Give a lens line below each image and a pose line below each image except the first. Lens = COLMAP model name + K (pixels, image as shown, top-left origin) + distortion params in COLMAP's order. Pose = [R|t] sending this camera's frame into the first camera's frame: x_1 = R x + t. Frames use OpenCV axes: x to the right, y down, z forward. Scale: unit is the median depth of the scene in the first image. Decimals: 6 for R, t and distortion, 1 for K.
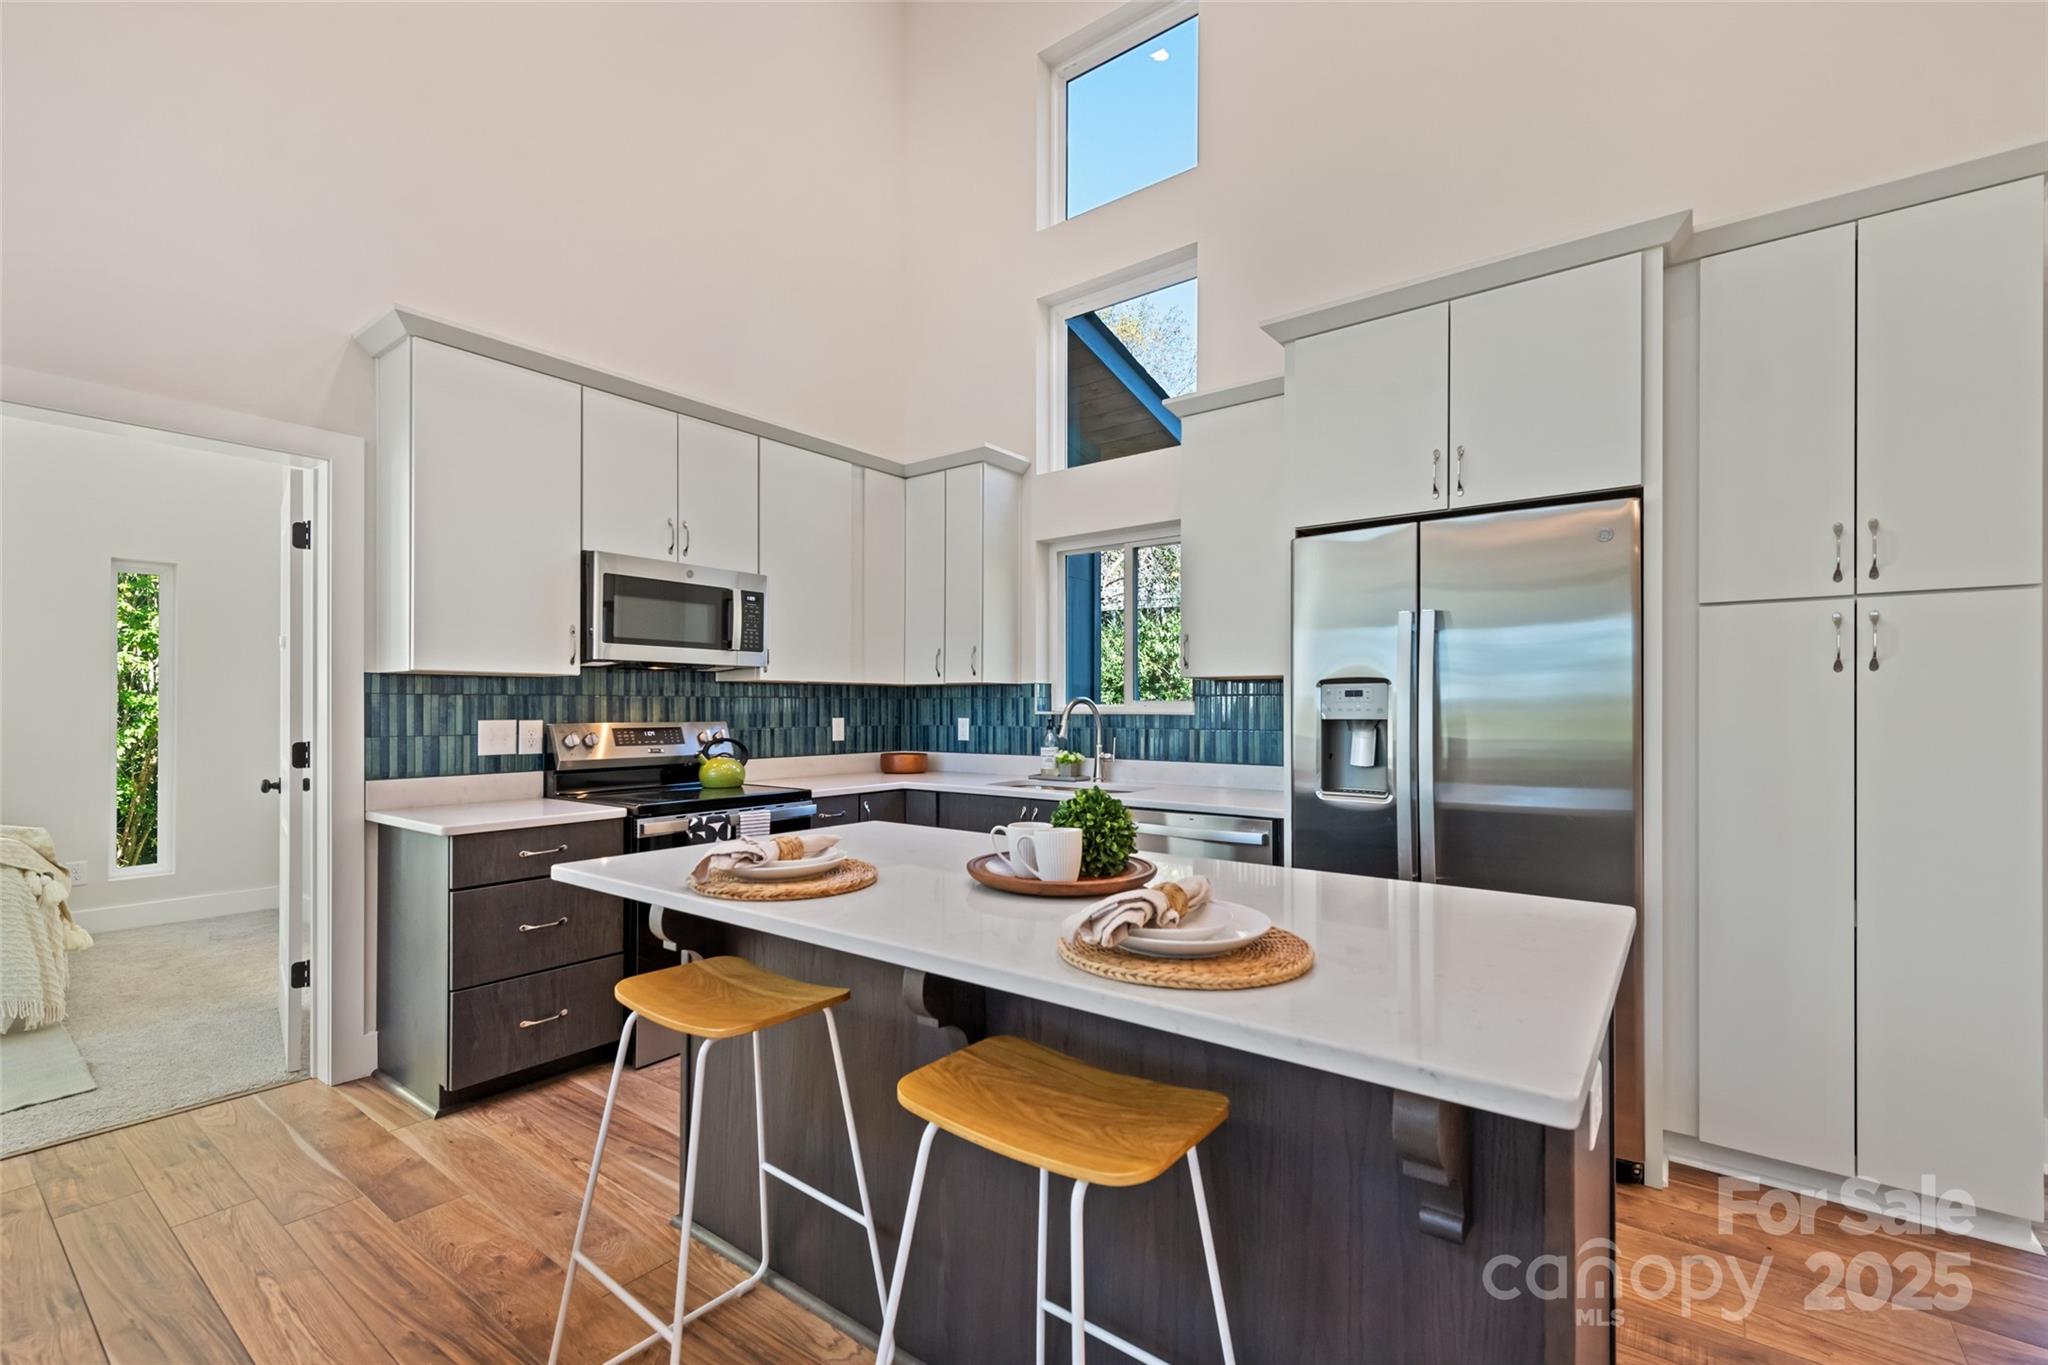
lens RADIAL K [[892.5, 0, 1017.6], [0, 892.5, 697.2], [0, 0, 1]] dist [0.000932, 0.000046]
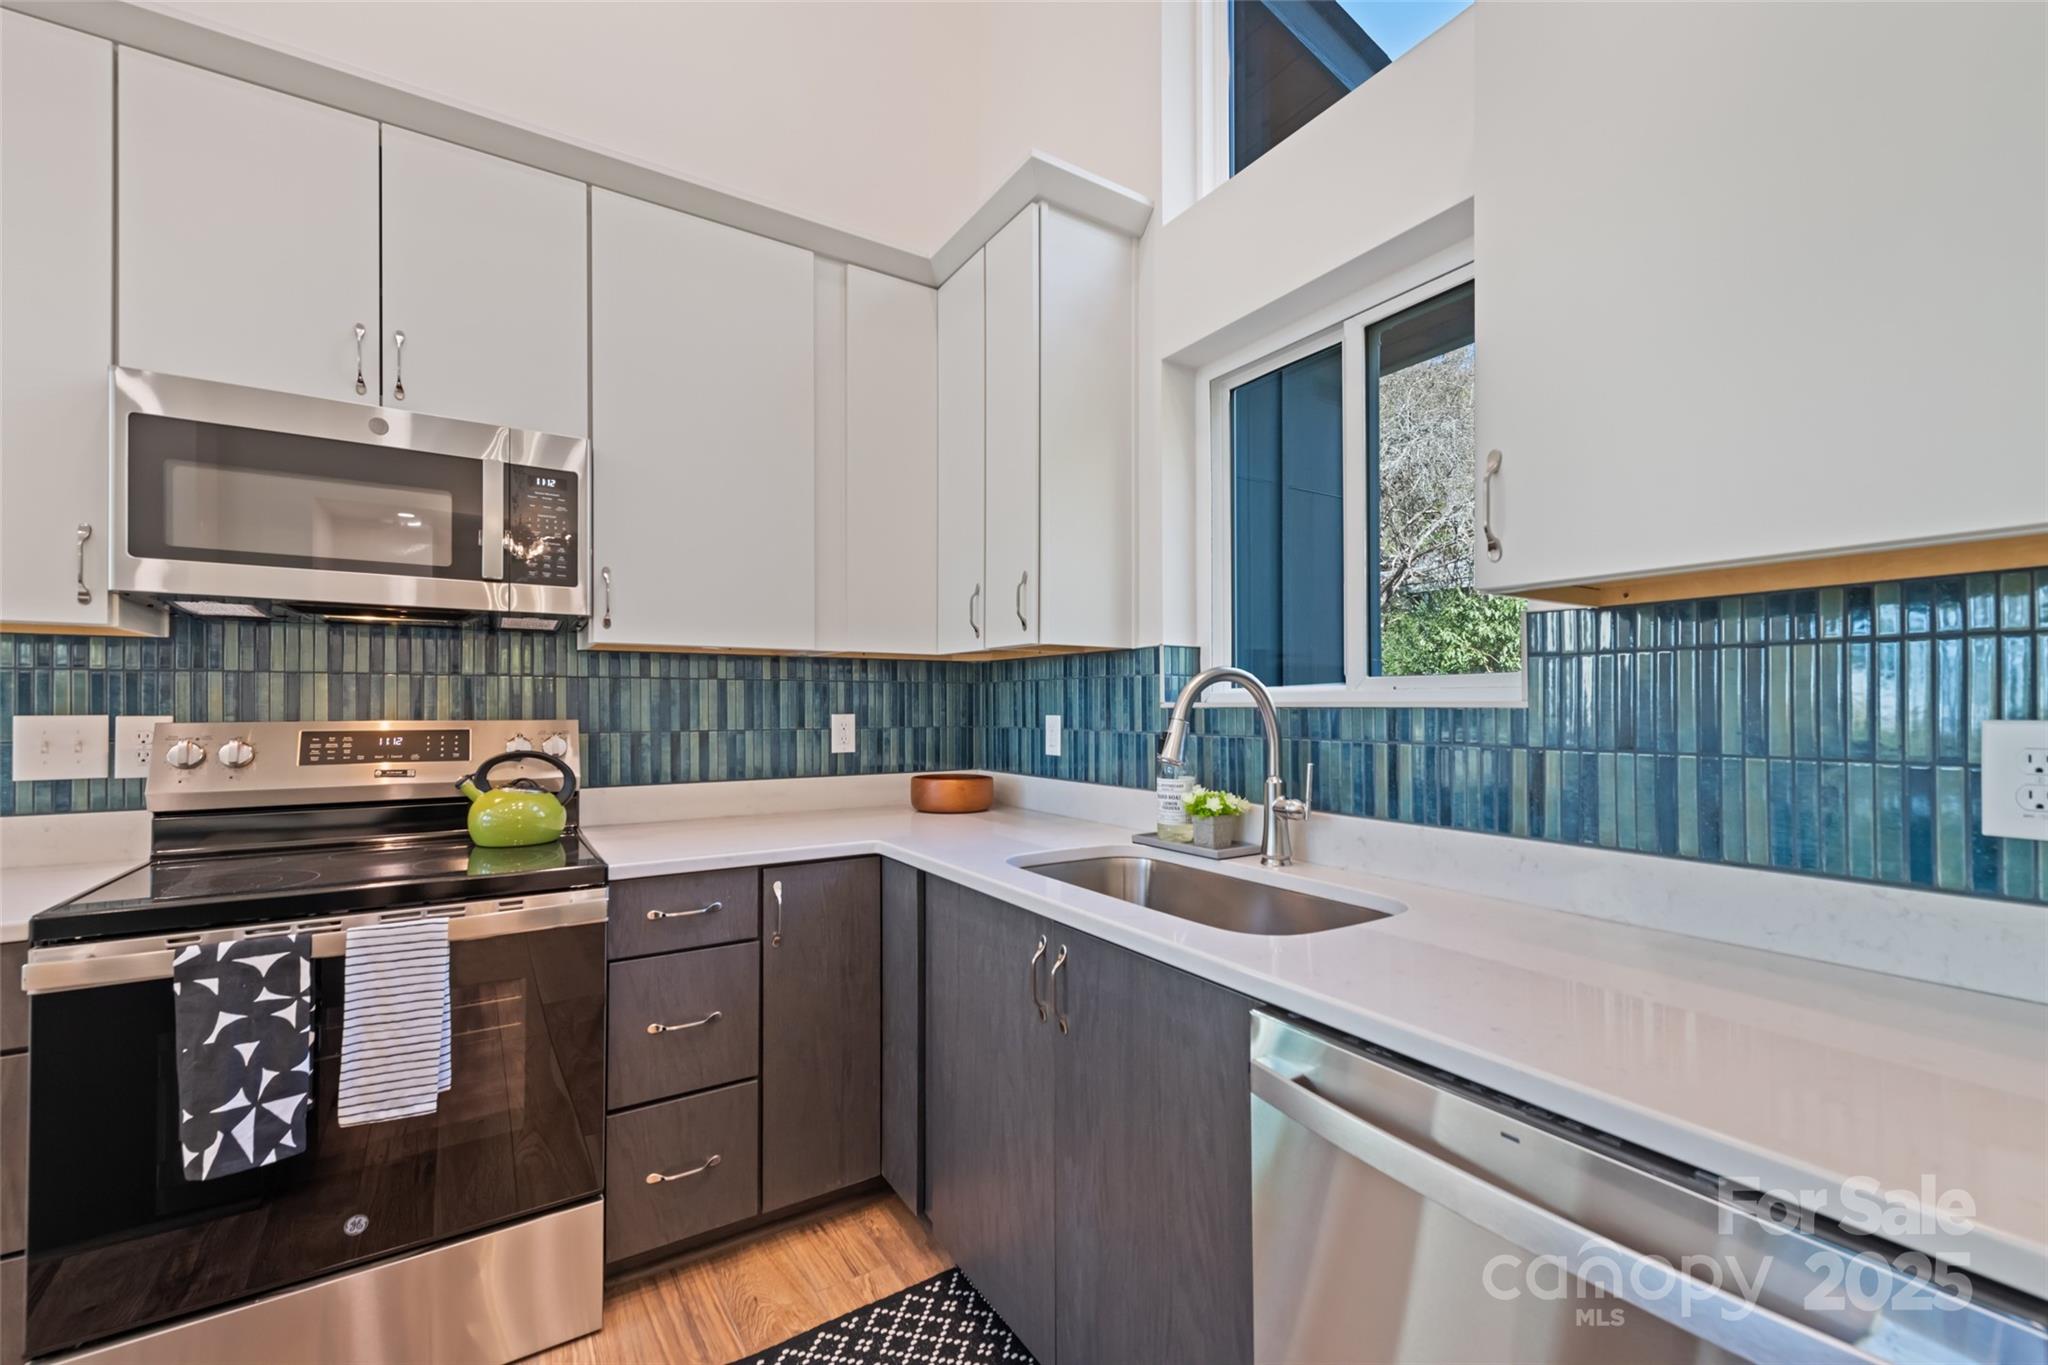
lens RADIAL K [[828.4, 0, 1034.2], [0, 828.4, 692.5], [0, 0, 1]] dist [0.008695, -0.000149]
pose [[0.940181, -0.006389, -0.340615, 0.112960], [0.004601, 0.999971, -0.006058, 0.013317], [0.340644, 0.004129, 0.940183, 0.555107]]
